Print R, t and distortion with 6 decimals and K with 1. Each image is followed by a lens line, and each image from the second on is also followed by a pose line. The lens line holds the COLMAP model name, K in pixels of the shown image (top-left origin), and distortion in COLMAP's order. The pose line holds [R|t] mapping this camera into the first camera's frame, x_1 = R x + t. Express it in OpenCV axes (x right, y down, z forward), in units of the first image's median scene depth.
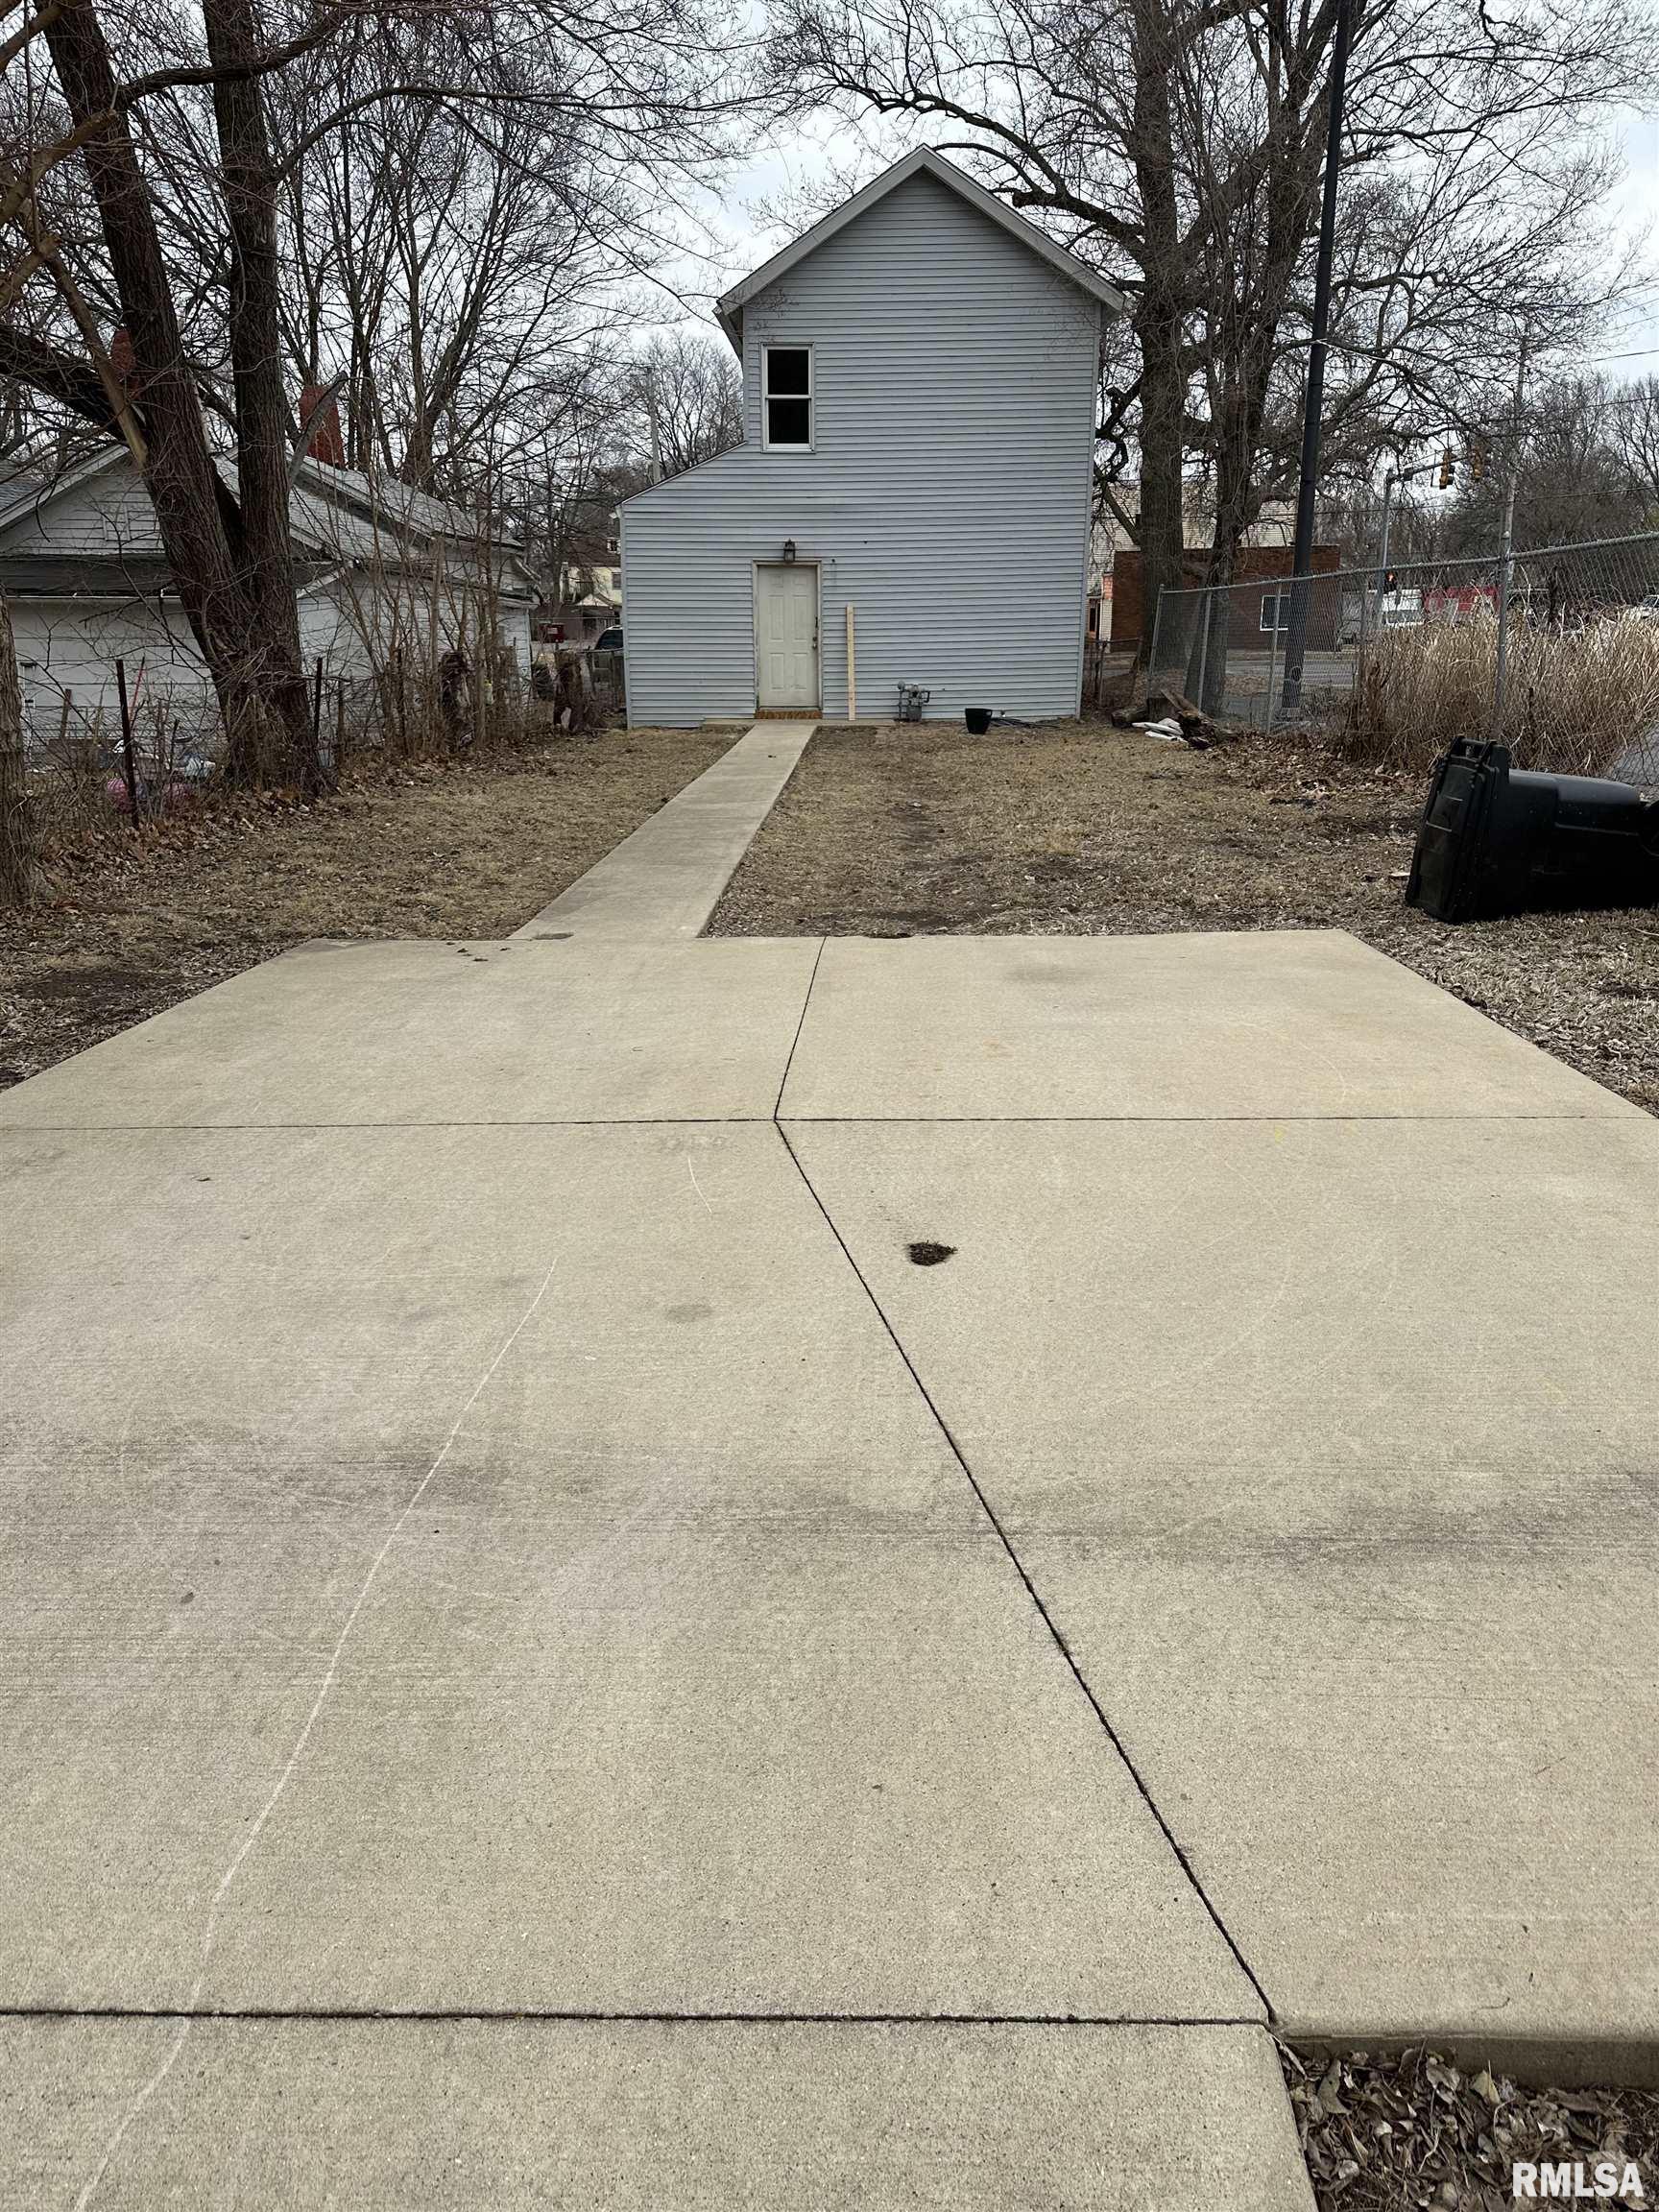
lens RADIAL K [[1549.7, 0, 839.4], [0, 1549.7, 1111.3], [0, 0, 1]] dist [0.060367, -0.064647]
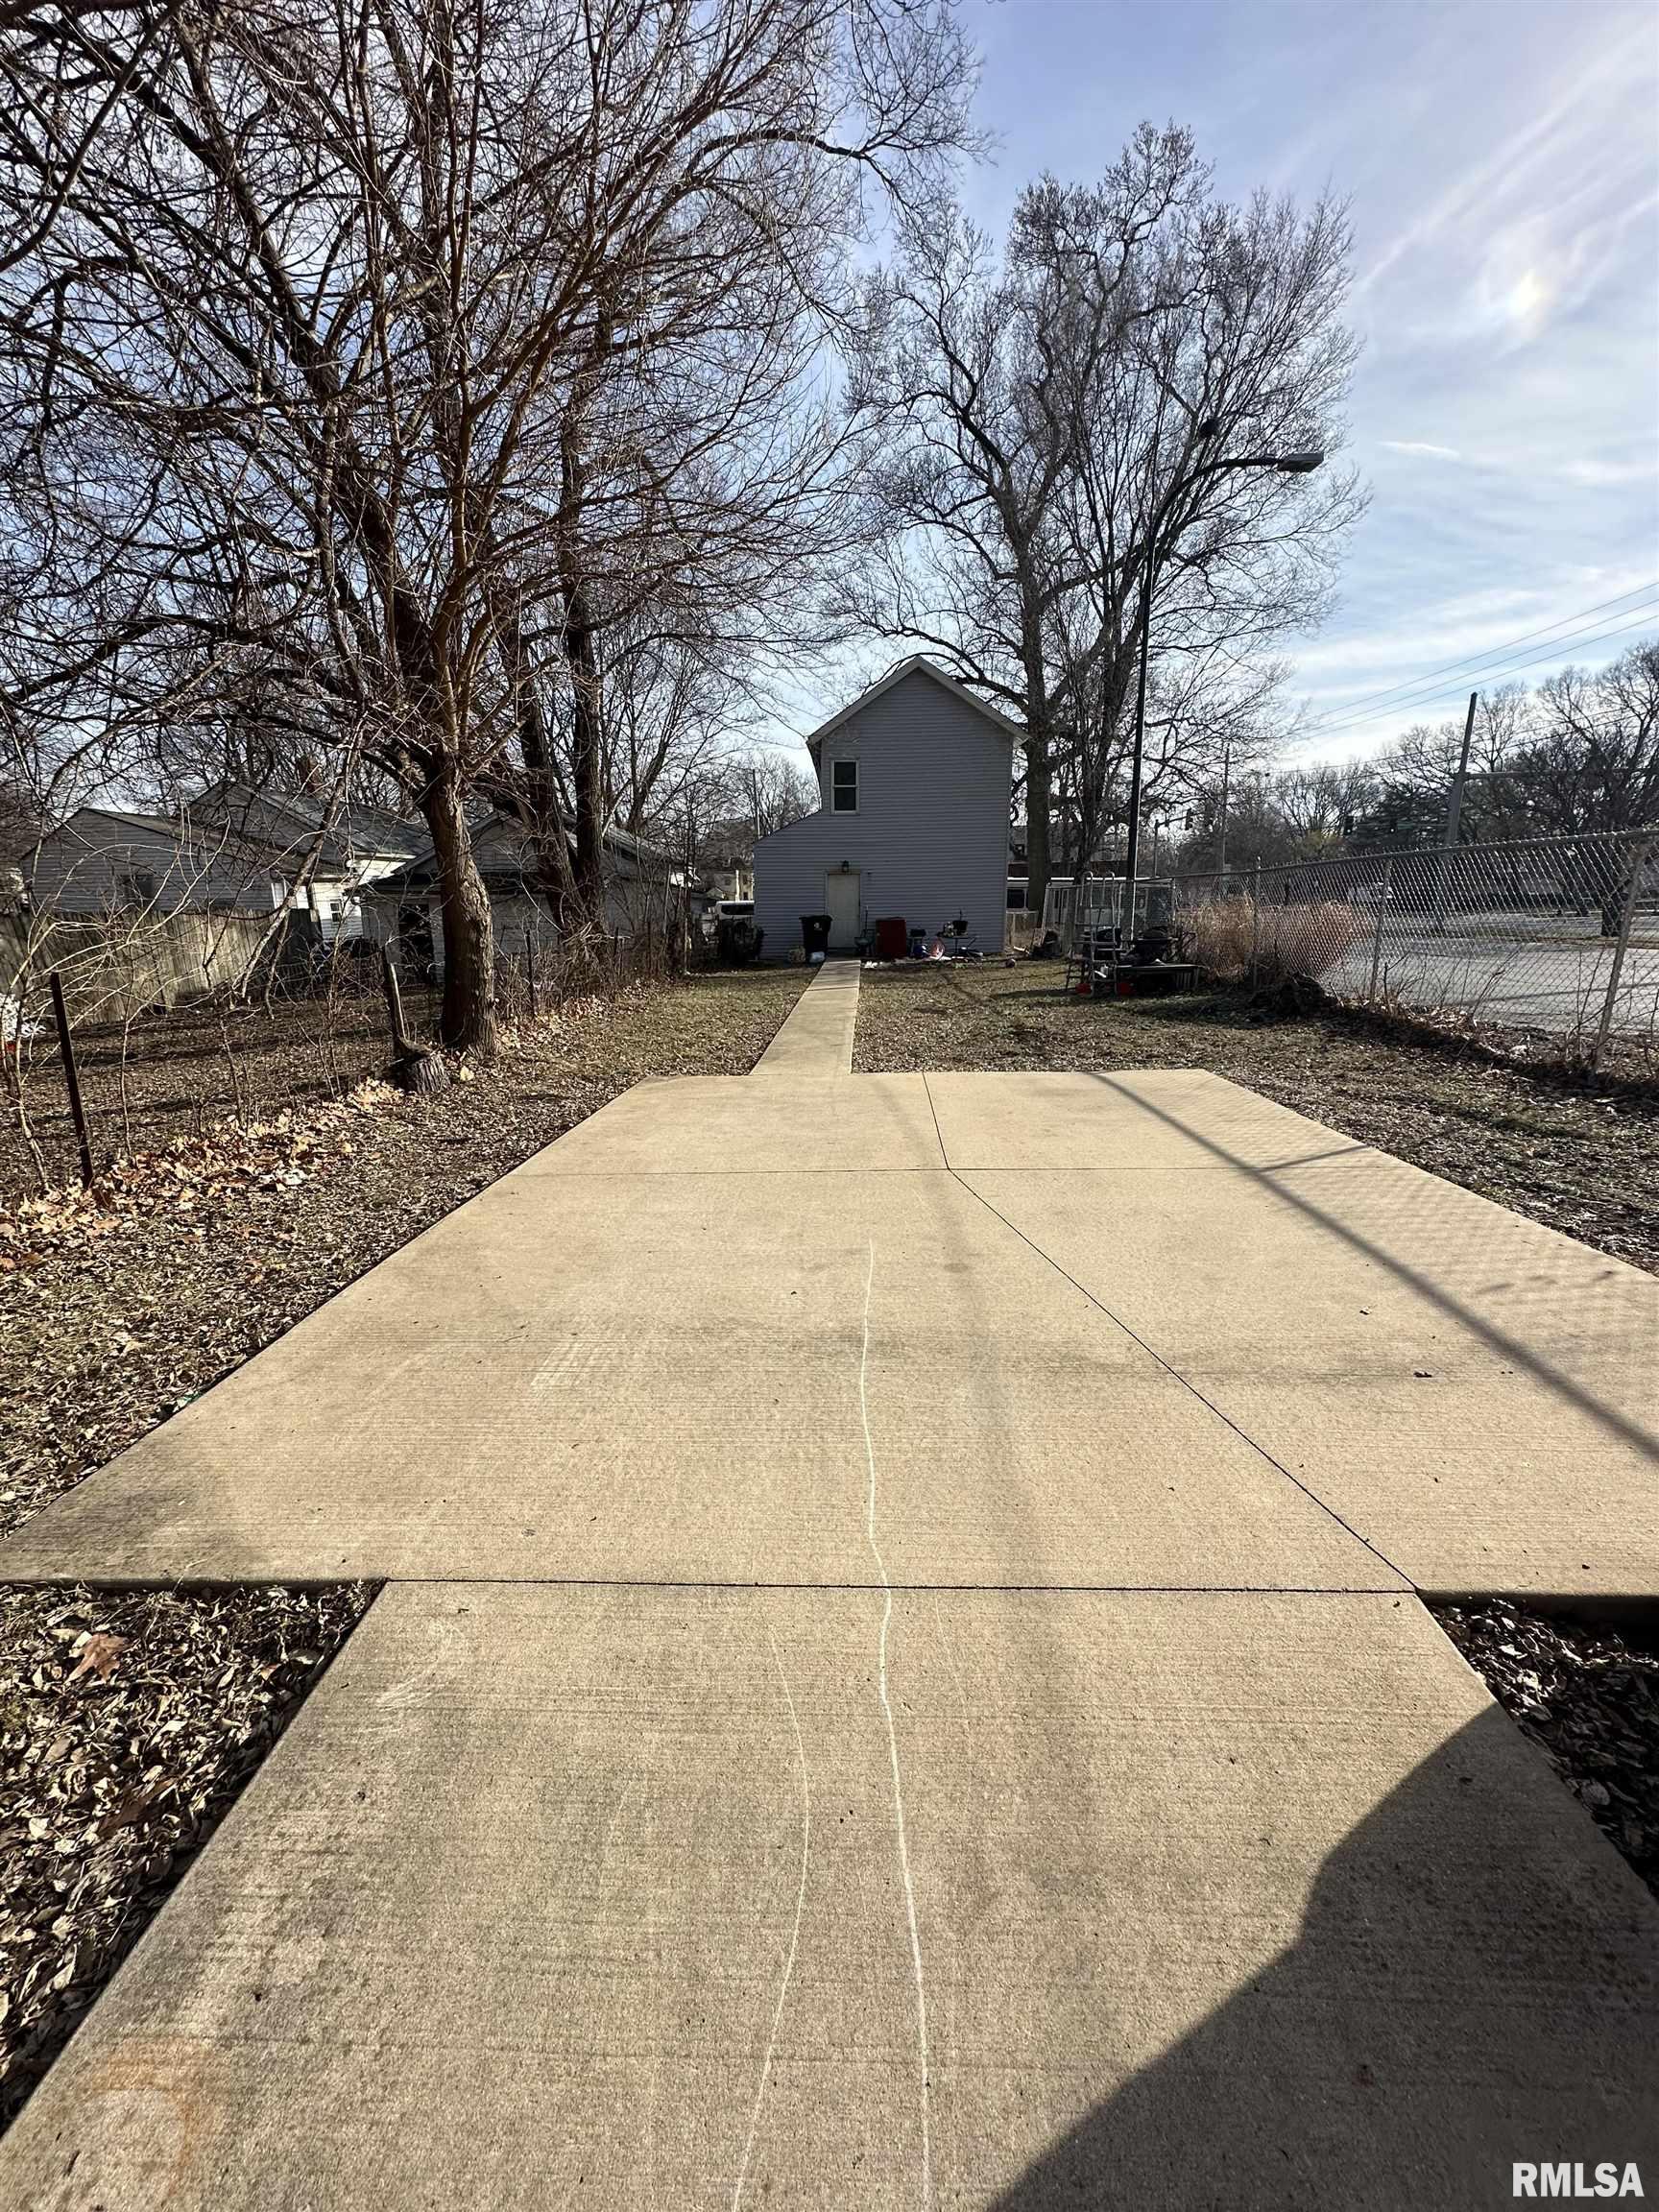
lens RADIAL K [[878.5, 0, 832.9], [0, 878.5, 1114.7], [0, 0, 1]] dist [0.000400, 0.001222]
pose [[0.999905, -0.001212, -0.013722, -0.033130], [0.000316, 0.997877, -0.065132, 0.001743], [0.013772, 0.065122, 0.997782, -0.014688]]
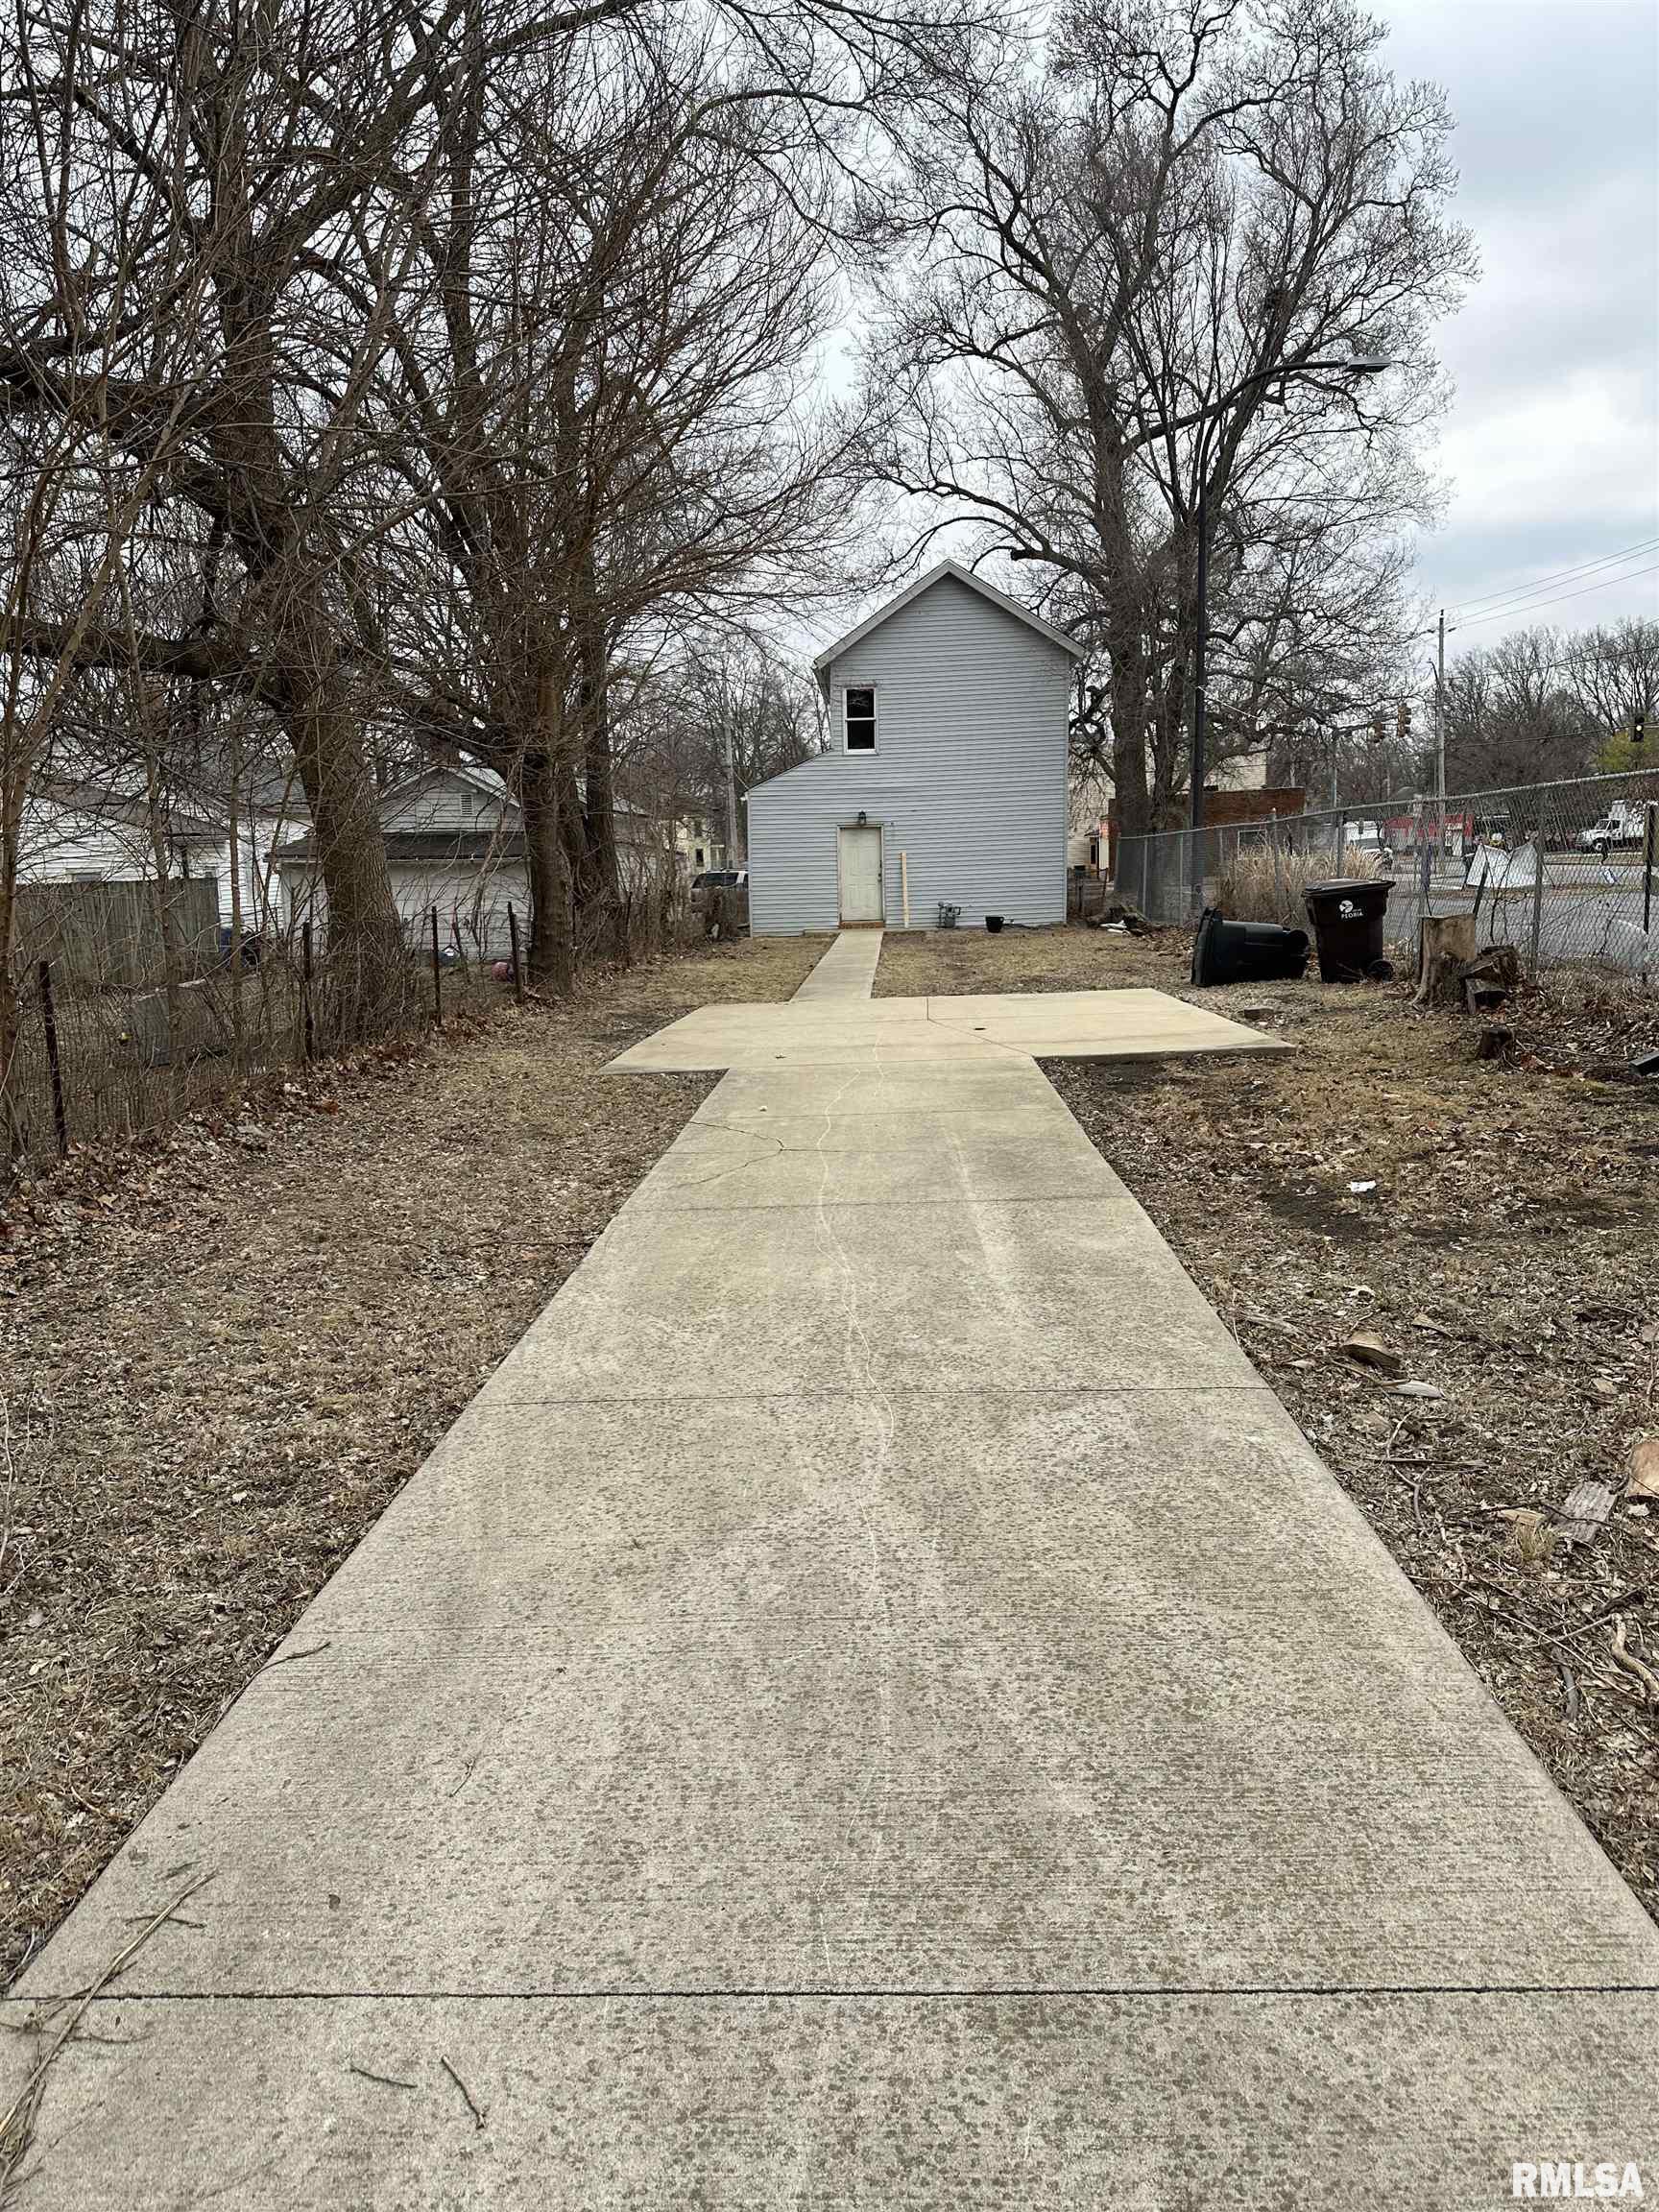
lens RADIAL K [[1549.7, 0, 815.3], [0, 1549.7, 1140.0], [0, 0, 1]] dist [0.060367, -0.064647]
pose [[0.999171, -0.021760, -0.034414, -0.032470], [0.017226, 0.991759, -0.126953, 0.125595], [0.036893, 0.126255, 0.991312, -0.408510]]
